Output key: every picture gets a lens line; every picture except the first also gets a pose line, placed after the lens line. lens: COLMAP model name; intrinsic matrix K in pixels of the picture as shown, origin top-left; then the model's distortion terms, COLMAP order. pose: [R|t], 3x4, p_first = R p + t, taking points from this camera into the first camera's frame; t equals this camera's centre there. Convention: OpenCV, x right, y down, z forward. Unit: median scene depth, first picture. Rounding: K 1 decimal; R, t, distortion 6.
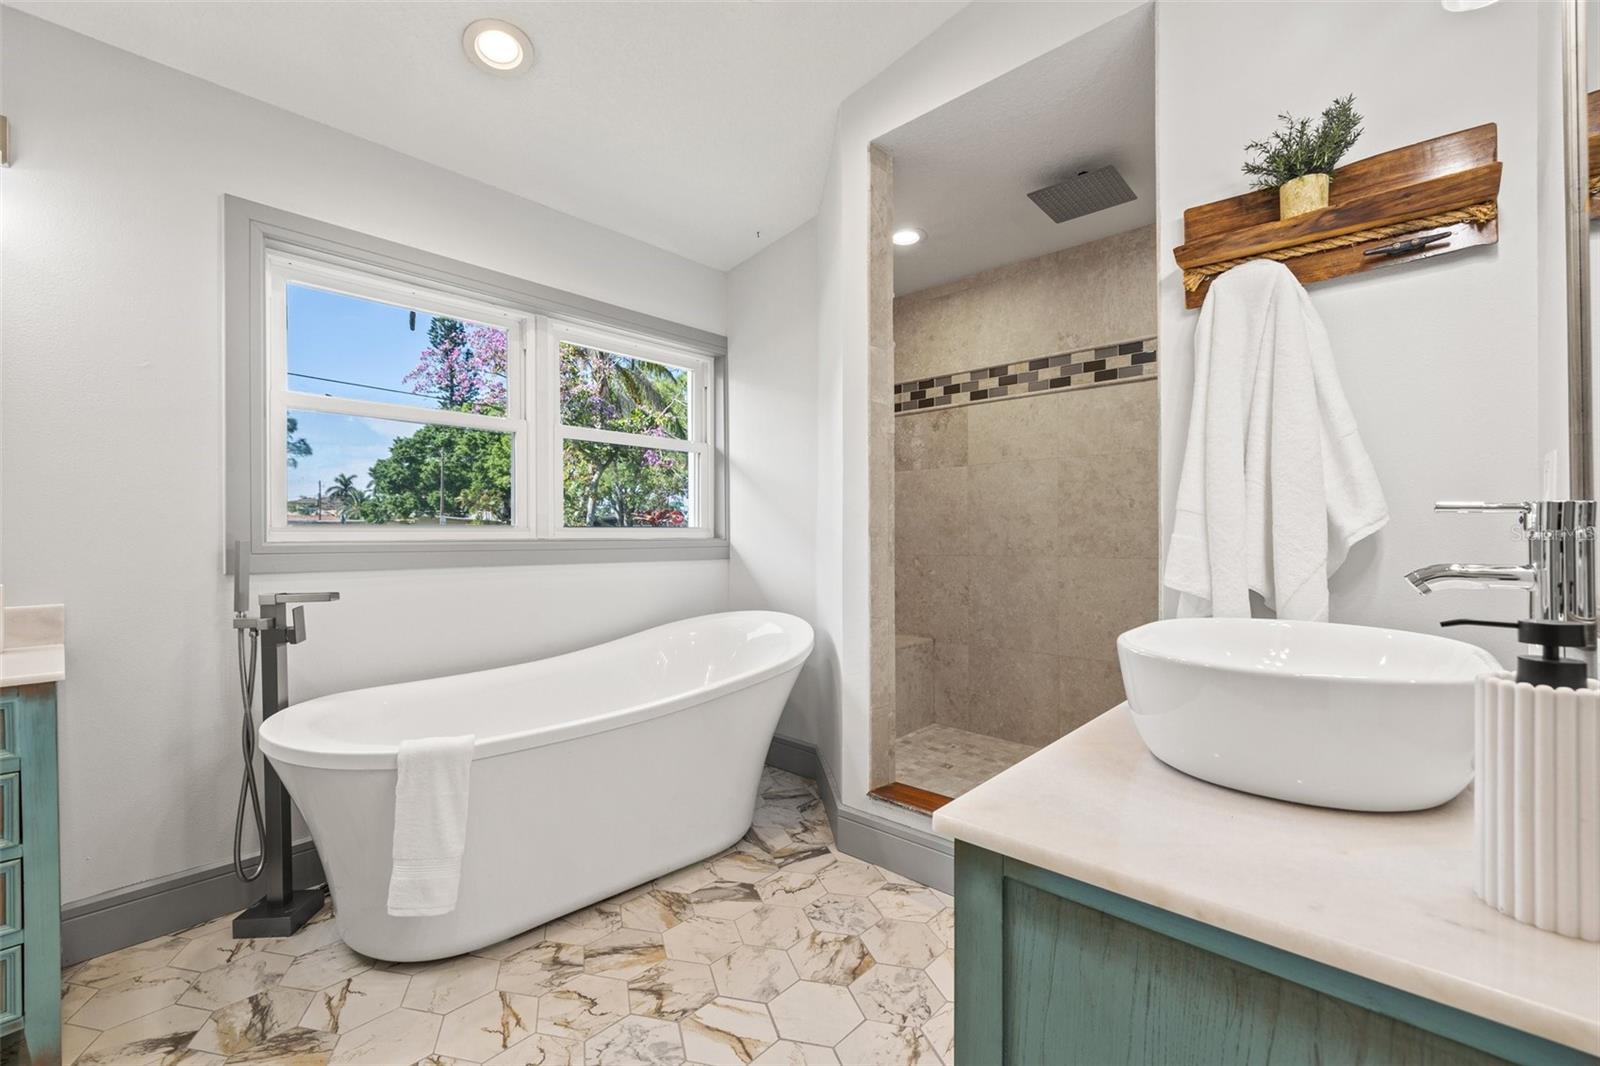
lens RADIAL K [[671.2, 0, 789.3], [0, 671.2, 536.9], [0, 0, 1]] dist [0.000384, 0.000106]
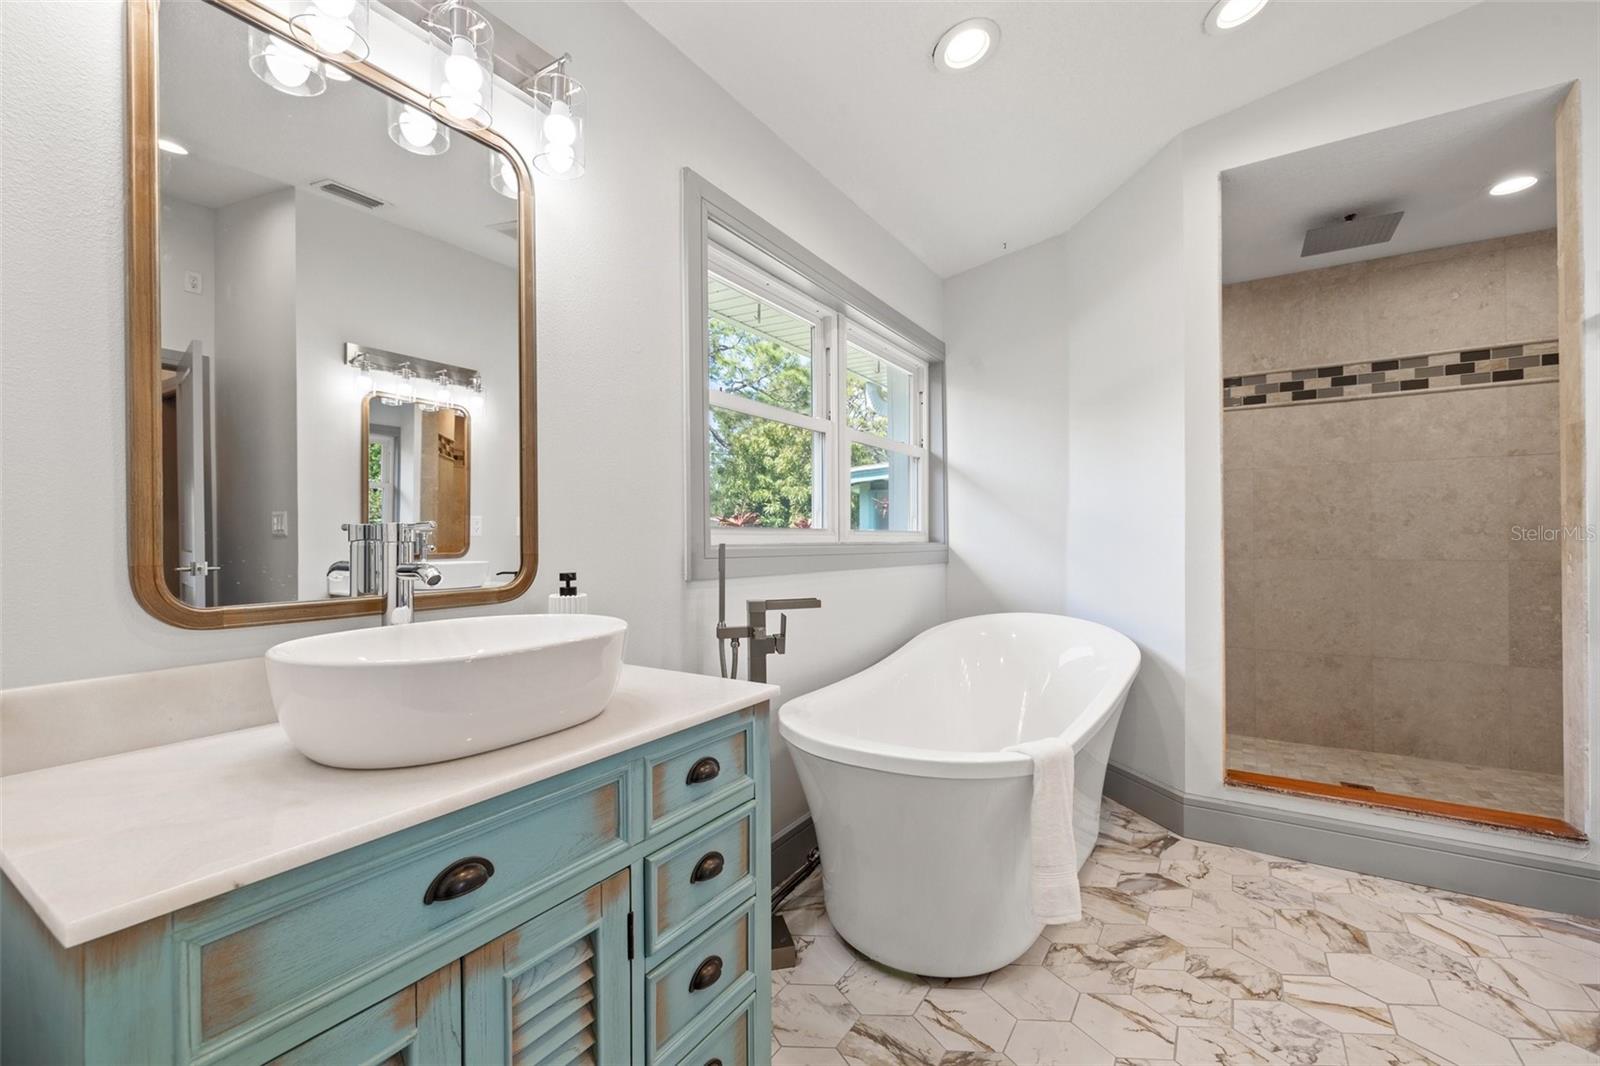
lens RADIAL K [[676.0, 0, 793.0], [0, 676.0, 537.0], [0, 0, 1]] dist [-0.000094, 0.000201]
pose [[0.985609, 0.000873, 0.169038, -0.702890], [0.000334, 0.999975, -0.007109, 0.002552], [-0.169039, 0.007063, 0.985584, 0.052355]]
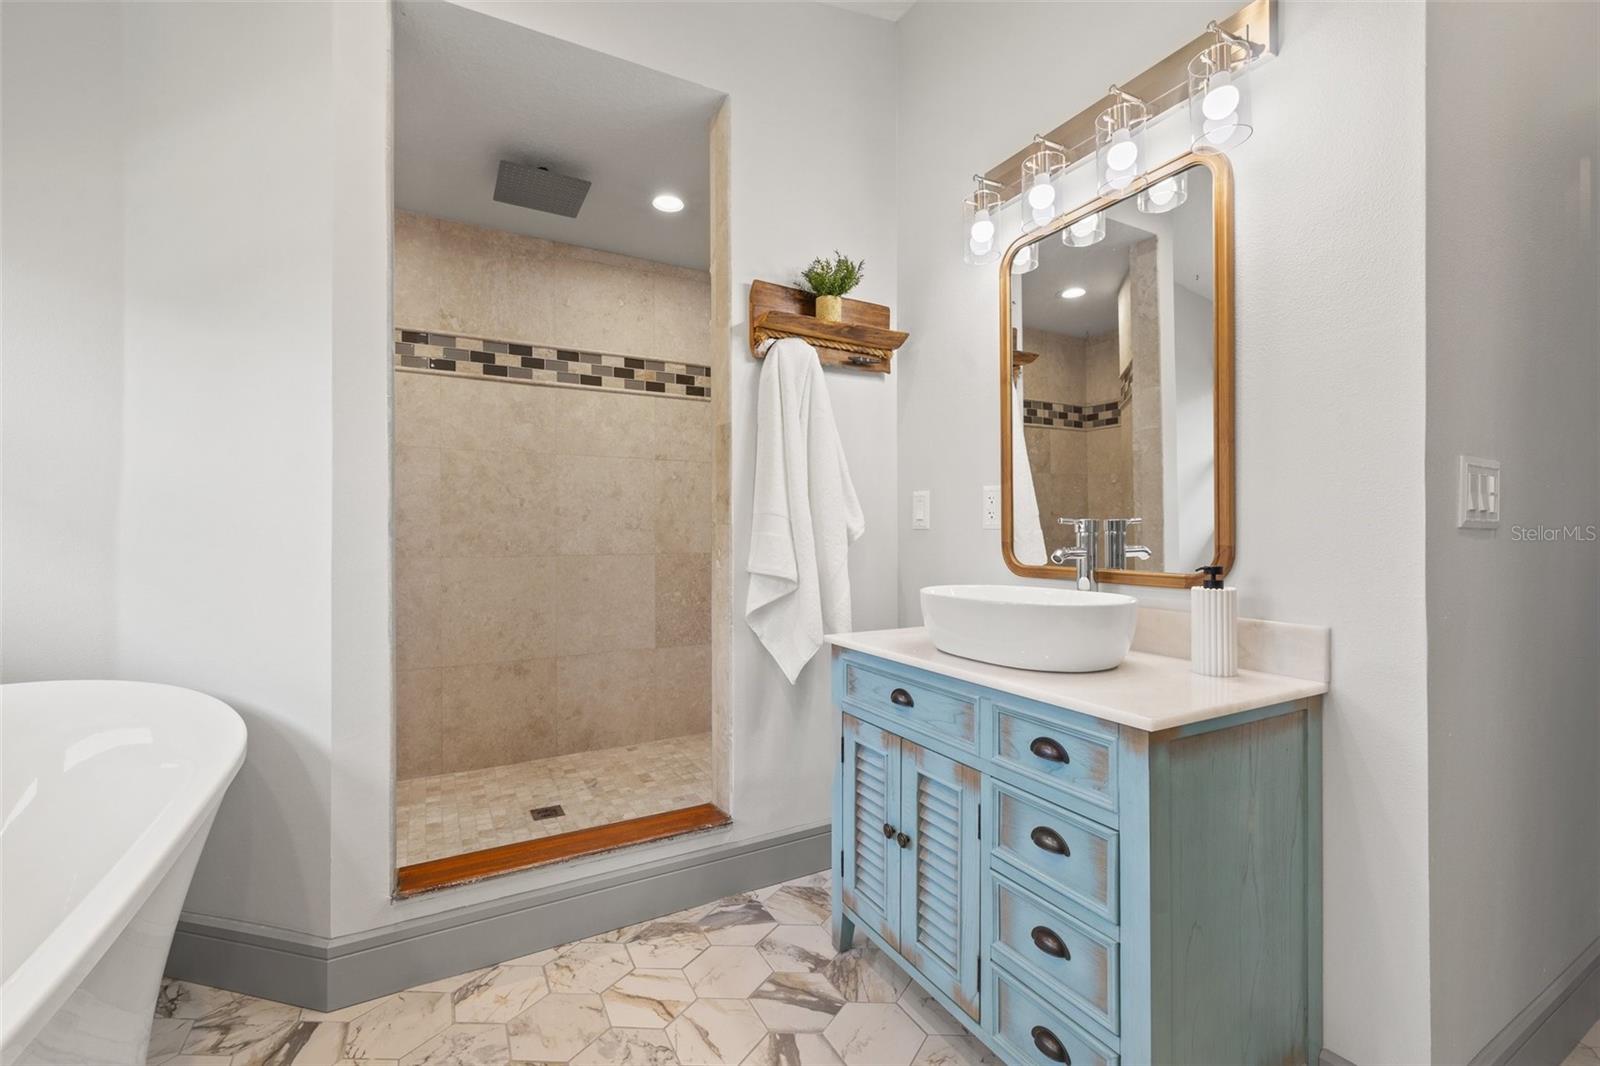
lens RADIAL K [[667.3, 0, 800.0], [0, 667.3, 533.0], [0, 0, 1]] dist [-0.005343, 0.000273]
pose [[0.314570, 0.001239, 0.949234, -0.394701], [0.001899, 0.999996, -0.001934, -0.001213], [-0.949233, 0.002411, 0.314566, 0.348517]]
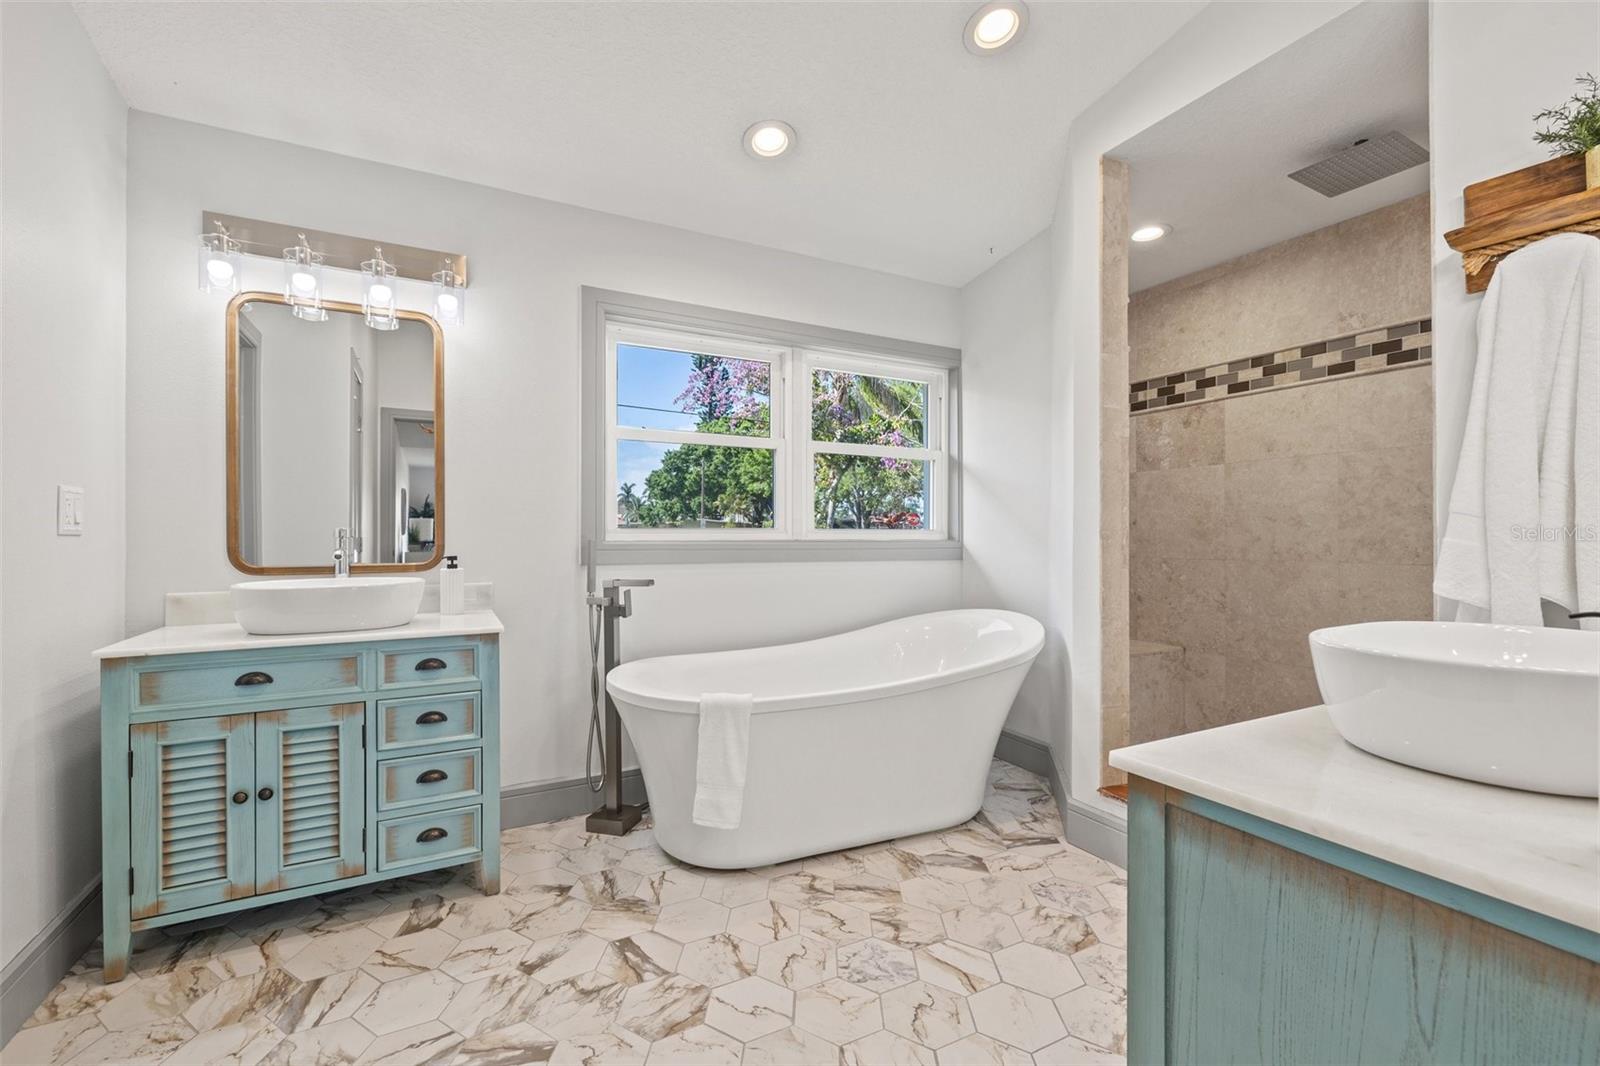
lens RADIAL K [[673.2, 0, 796.6], [0, 673.2, 534.7], [0, 0, 1]] dist [0.001491, 0.000499]
pose [[0.943868, 0.002749, -0.330311, 0.019558], [-0.004628, 0.999977, -0.004903, 0.000113], [0.330290, 0.006156, 0.943860, -0.118987]]
